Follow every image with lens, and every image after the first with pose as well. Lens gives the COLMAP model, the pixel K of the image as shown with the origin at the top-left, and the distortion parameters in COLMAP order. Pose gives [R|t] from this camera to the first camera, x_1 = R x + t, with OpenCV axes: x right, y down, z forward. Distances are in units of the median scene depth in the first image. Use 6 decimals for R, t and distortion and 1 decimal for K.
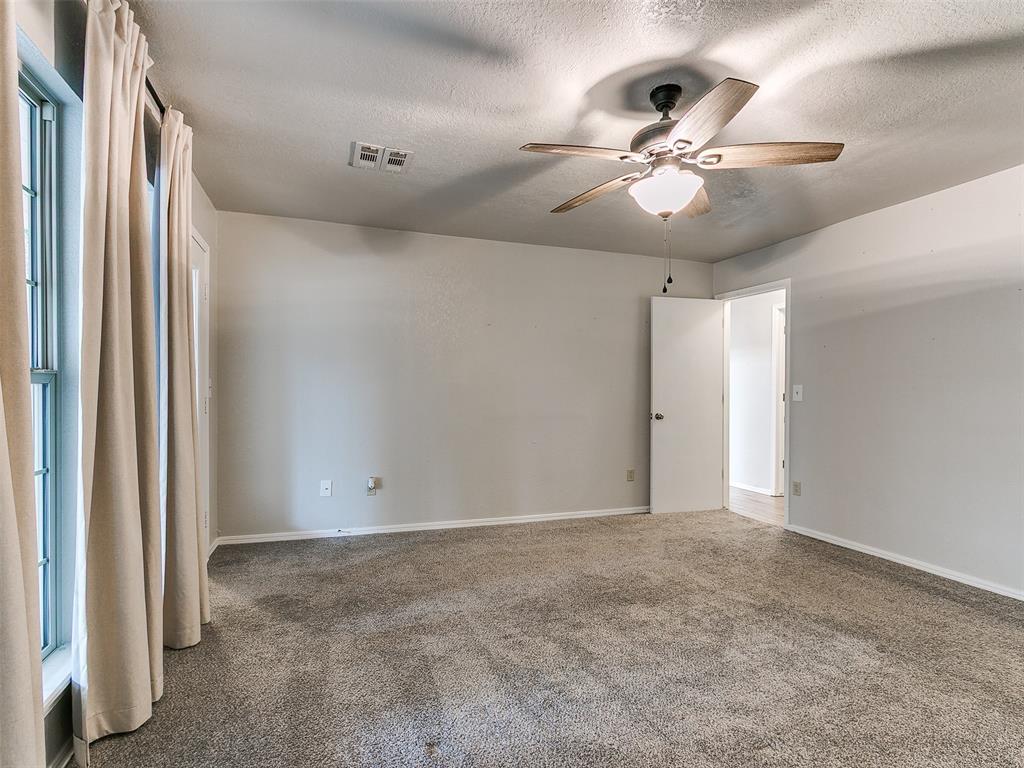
lens RADIAL K [[529.9, 0, 498.5], [0, 529.9, 390.3], [0, 0, 1]] dist [0.000271, -0.001282]
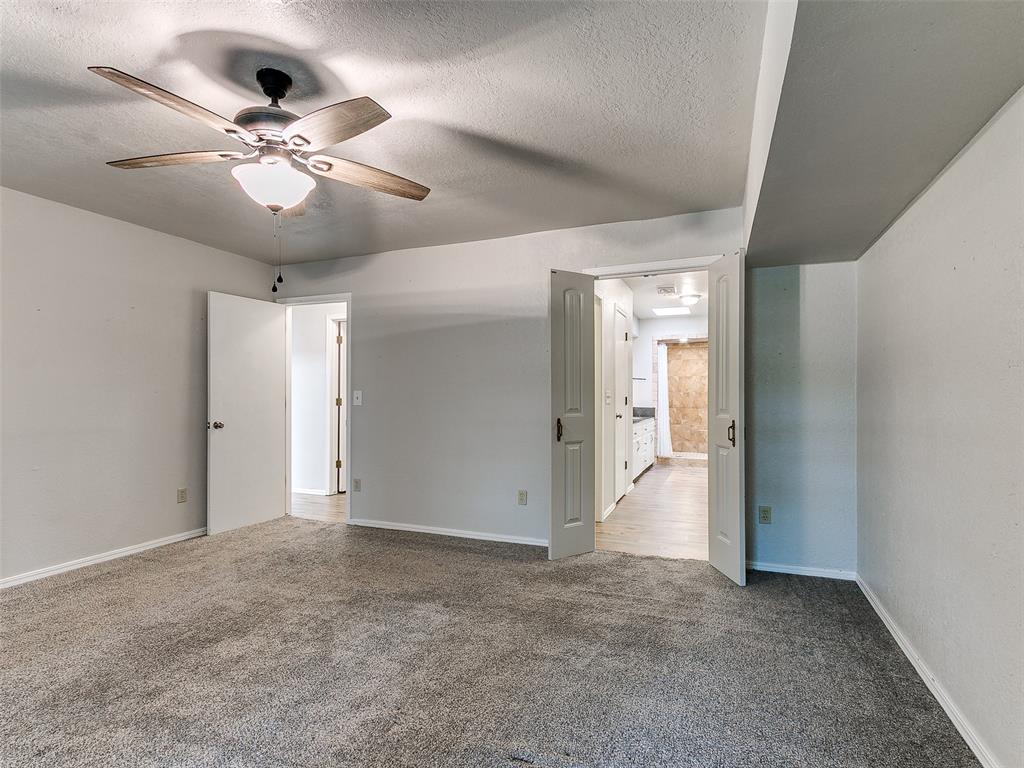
lens RADIAL K [[529.9, 0, 512.0], [0, 529.9, 390.8], [0, 0, 1]] dist [0.000271, -0.001282]
pose [[0.649999, 0.001269, 0.759934, -0.109134], [0.005082, 0.999969, -0.006017, -0.002765], [-0.759918, 0.007773, 0.649973, 0.071069]]
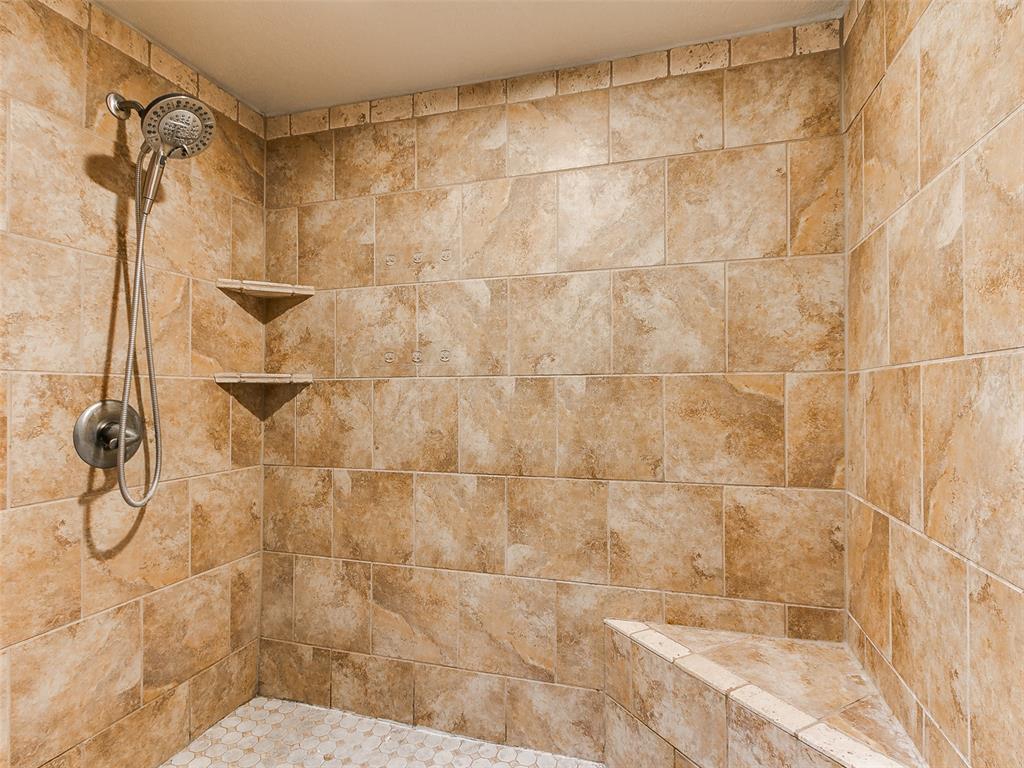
lens RADIAL K [[529.9, 0, 511.9], [0, 529.9, 385.5], [0, 0, 1]] dist [0.000271, -0.001282]
pose [[0.577688, 0.006586, 0.816231, 1.077956], [0.005300, 0.999916, -0.011819, 0.001548], [-0.816241, 0.011154, 0.577604, 0.513020]]
